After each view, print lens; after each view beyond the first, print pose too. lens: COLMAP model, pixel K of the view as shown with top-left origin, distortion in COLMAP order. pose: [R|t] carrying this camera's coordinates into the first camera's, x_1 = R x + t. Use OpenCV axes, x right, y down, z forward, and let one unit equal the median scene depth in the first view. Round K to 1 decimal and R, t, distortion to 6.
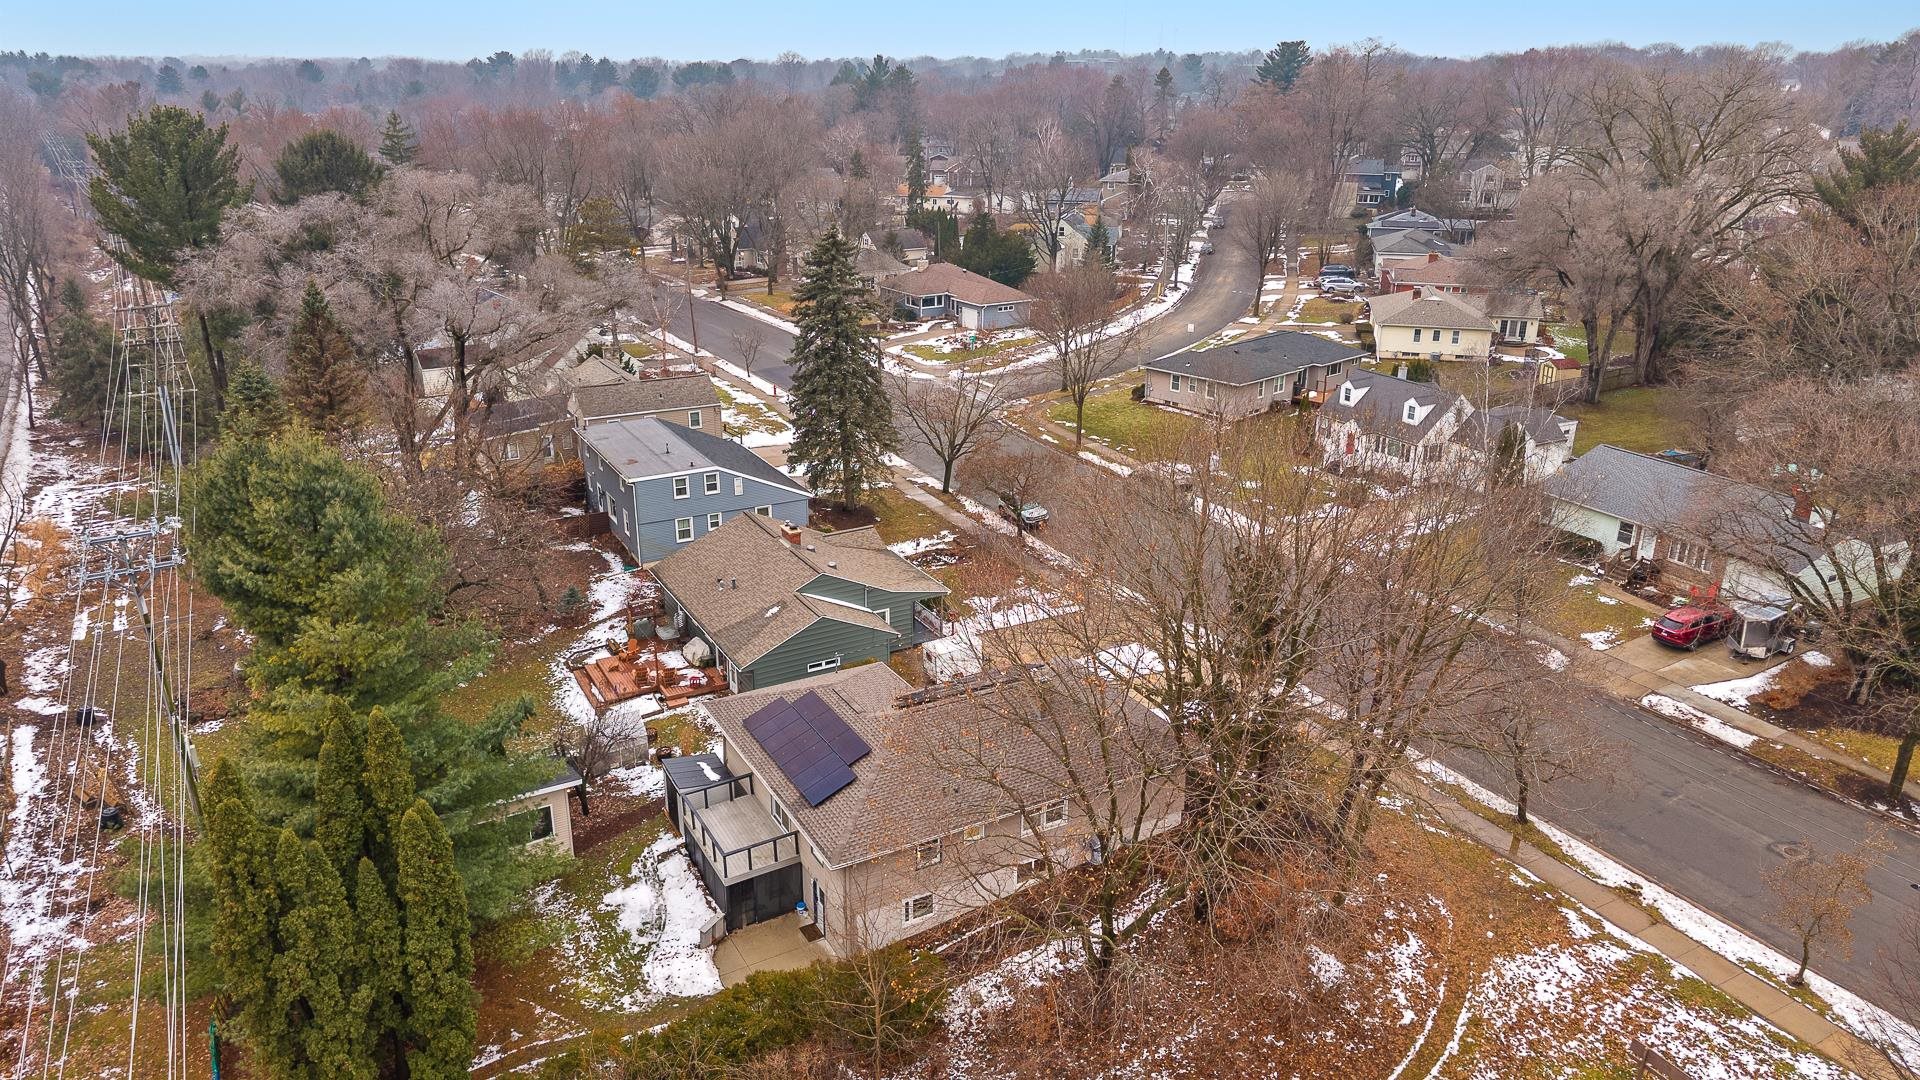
lens RADIAL K [[1277.2, 0, 955.1], [0, 1277.2, 548.6], [0, 0, 1]] dist [0.015006, -0.016107]
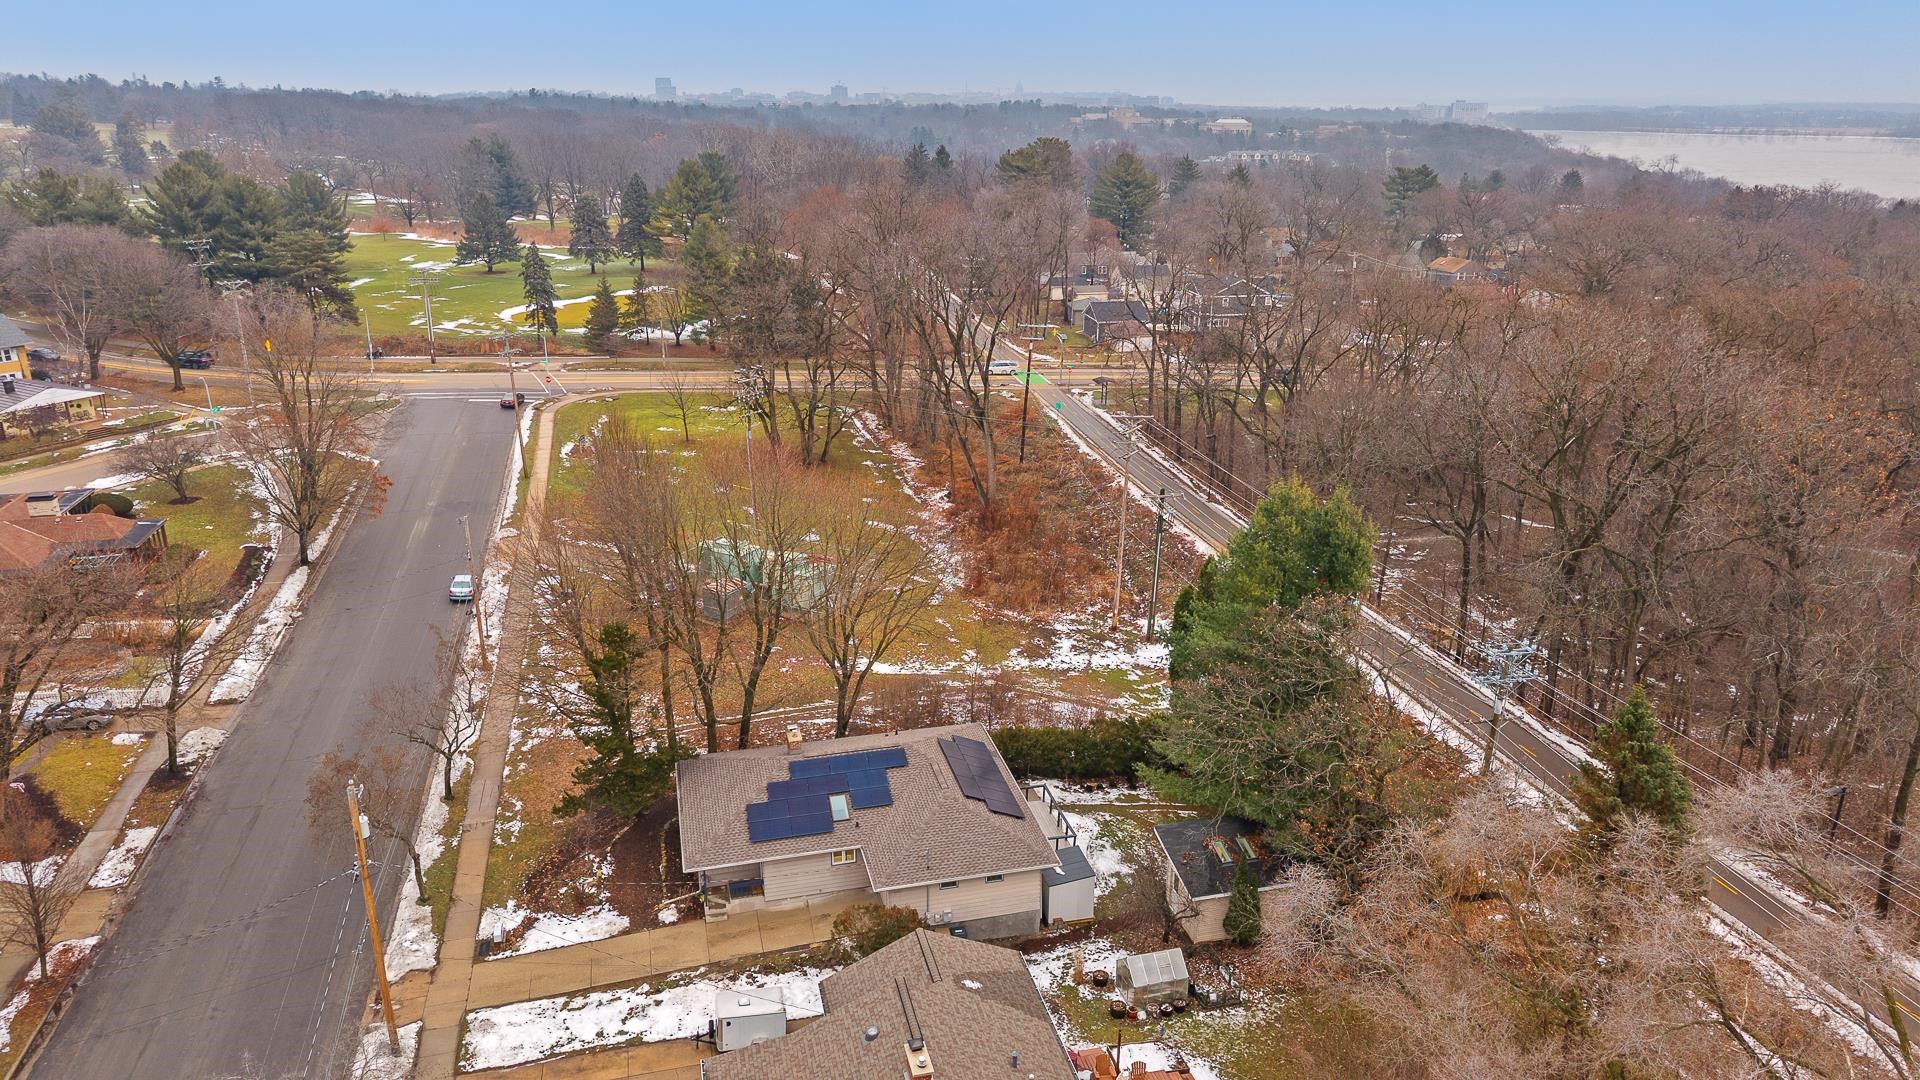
lens RADIAL K [[1246.4, 0, 991.7], [0, 1246.4, 541.3], [0, 0, 1]] dist [0.002295, -0.027501]
pose [[-0.971727, -0.102999, 0.212456, -0.327458], [0.059423, 0.764178, 0.642262, -0.740430], [-0.228507, 0.636729, -0.736452, 1.564824]]
